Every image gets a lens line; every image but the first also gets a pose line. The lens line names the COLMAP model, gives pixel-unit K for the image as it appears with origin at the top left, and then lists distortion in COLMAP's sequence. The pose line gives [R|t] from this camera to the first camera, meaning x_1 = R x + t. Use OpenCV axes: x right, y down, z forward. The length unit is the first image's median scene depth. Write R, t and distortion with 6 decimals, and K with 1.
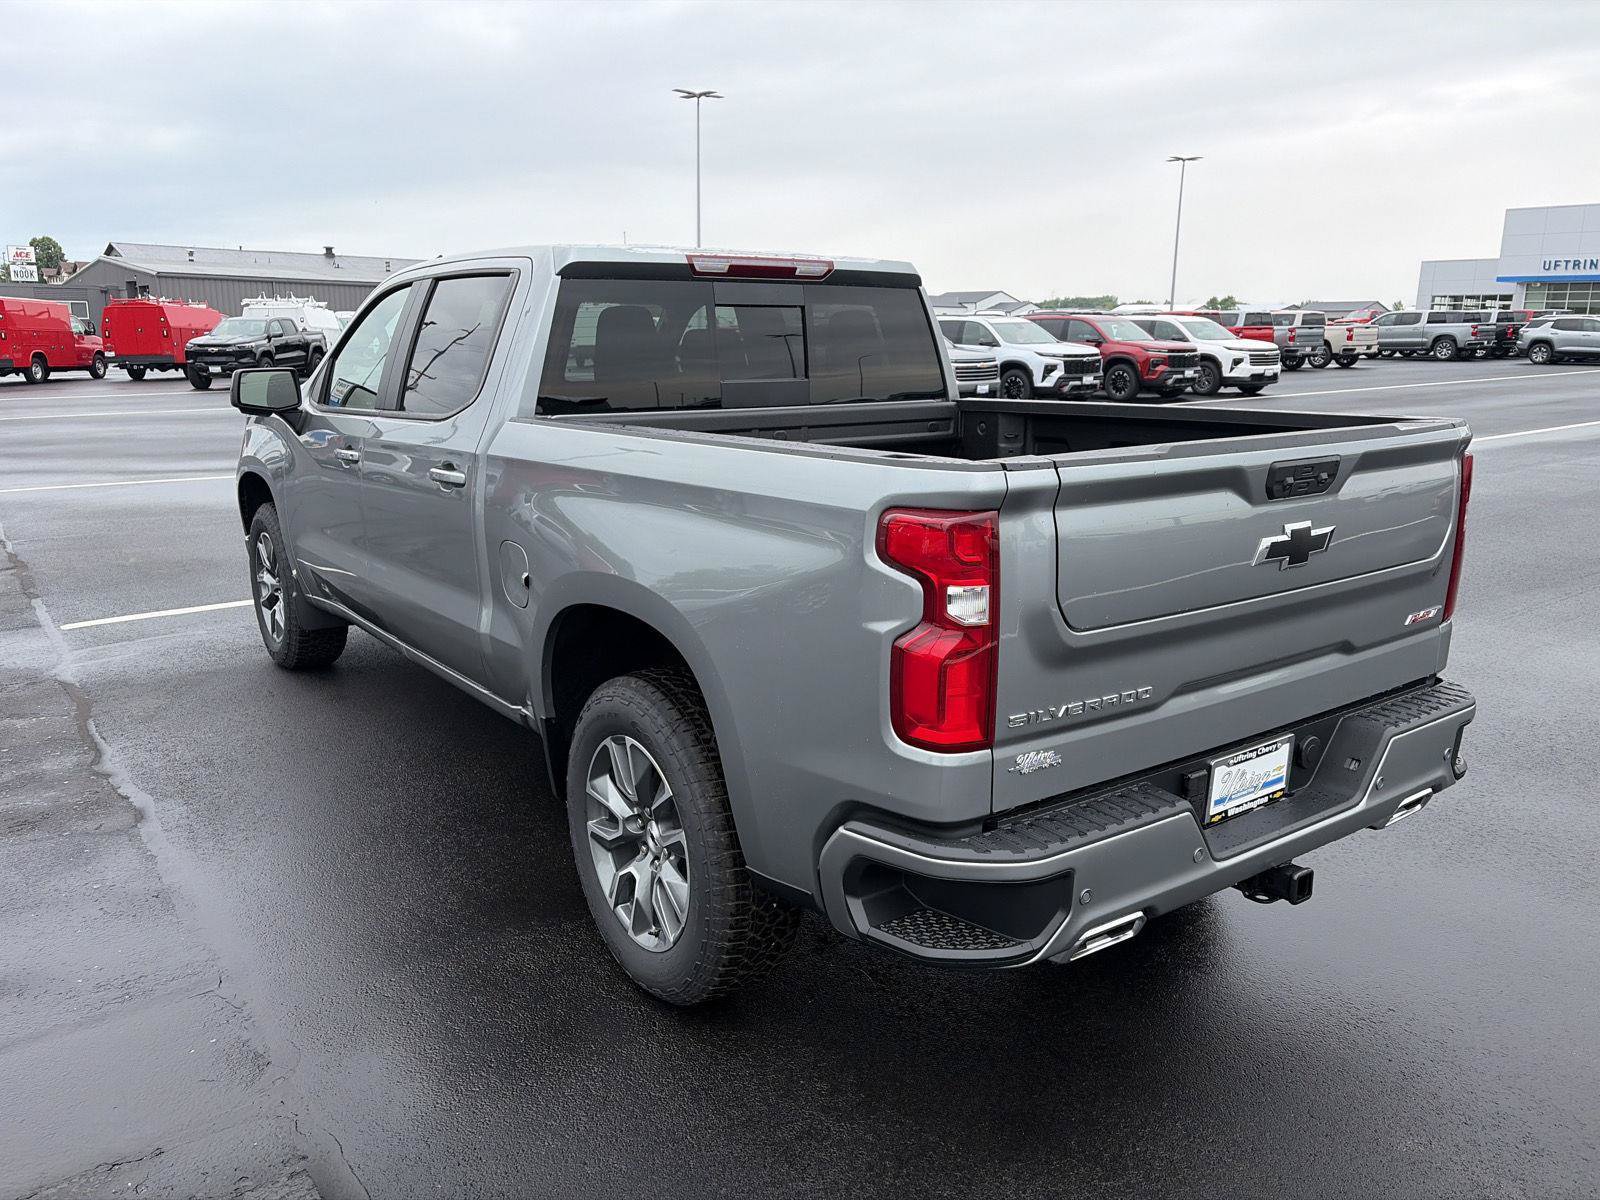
lens RADIAL K [[1216.6, 0, 804.1], [0, 1216.6, 601.5], [0, 0, 1]] dist [0.071176, -0.080878]
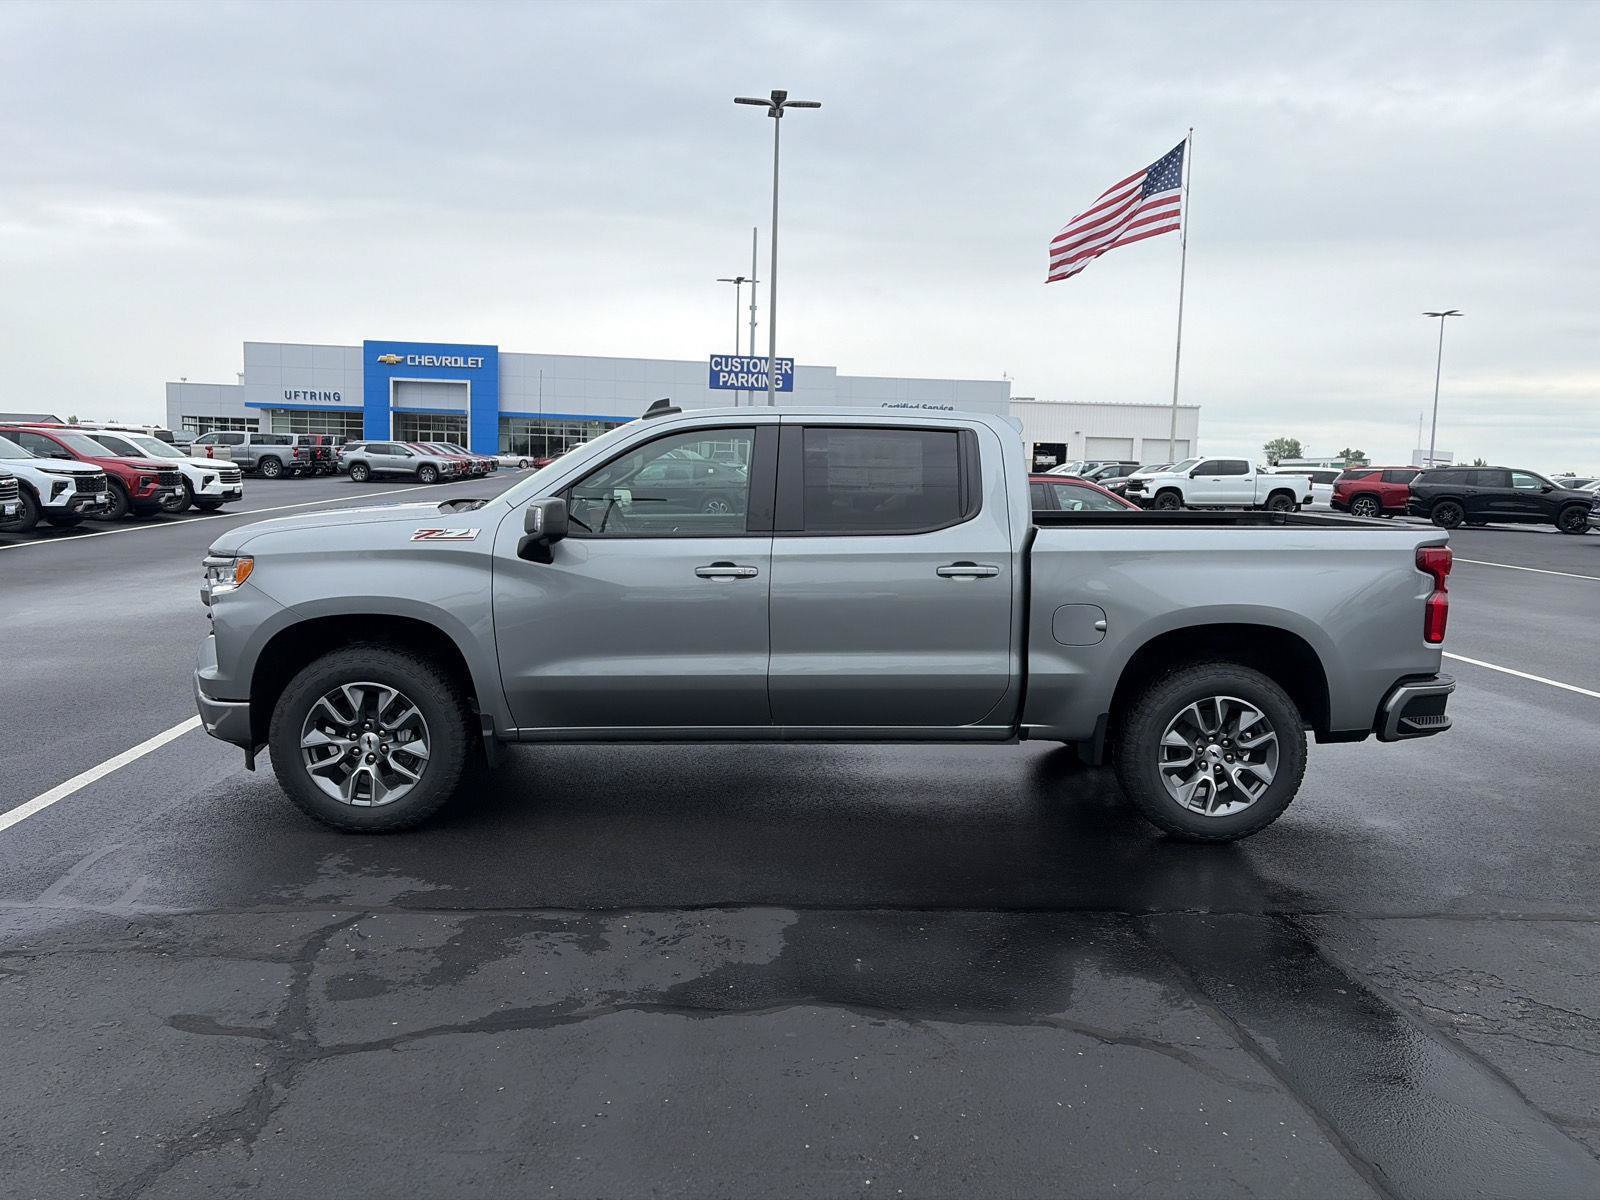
lens RADIAL K [[1216.6, 0, 804.1], [0, 1216.6, 601.5], [0, 0, 1]] dist [0.071176, -0.080878]
pose [[0.531102, -0.086417, 0.842890, -0.169548], [0.163264, 0.986581, -0.001723, -0.010521], [-0.831430, 0.138528, 0.538083, 0.045121]]
